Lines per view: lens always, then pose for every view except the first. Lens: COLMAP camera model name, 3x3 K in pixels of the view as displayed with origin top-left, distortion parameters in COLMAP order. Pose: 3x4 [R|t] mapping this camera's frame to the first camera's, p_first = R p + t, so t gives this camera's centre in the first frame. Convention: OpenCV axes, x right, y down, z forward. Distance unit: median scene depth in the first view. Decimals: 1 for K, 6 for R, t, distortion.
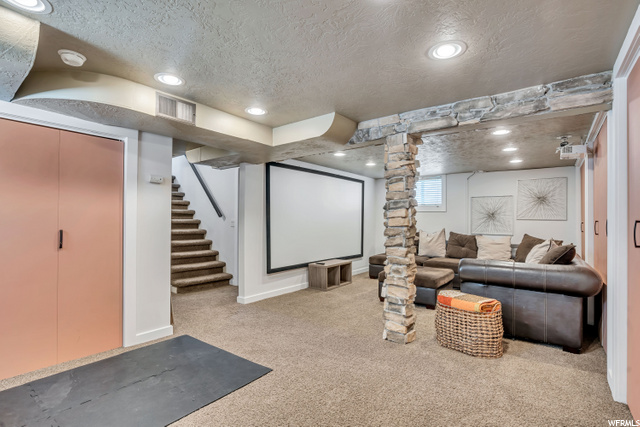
lens RADIAL K [[303.3, 0, 317.7], [0, 303.3, 214.4], [0, 0, 1]] dist [-0.020202, 0.001947]
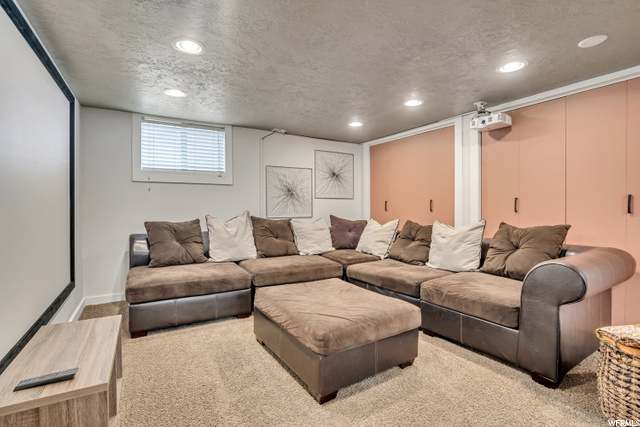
lens RADIAL K [[303.3, 0, 319.3], [0, 303.3, 206.8], [0, 0, 1]] dist [-0.020202, 0.001947]
pose [[0.364974, -0.007618, 0.930987, -0.105507], [-0.003622, 0.999947, 0.009602, 0.031969], [-0.931011, -0.006876, 0.364927, 0.645258]]
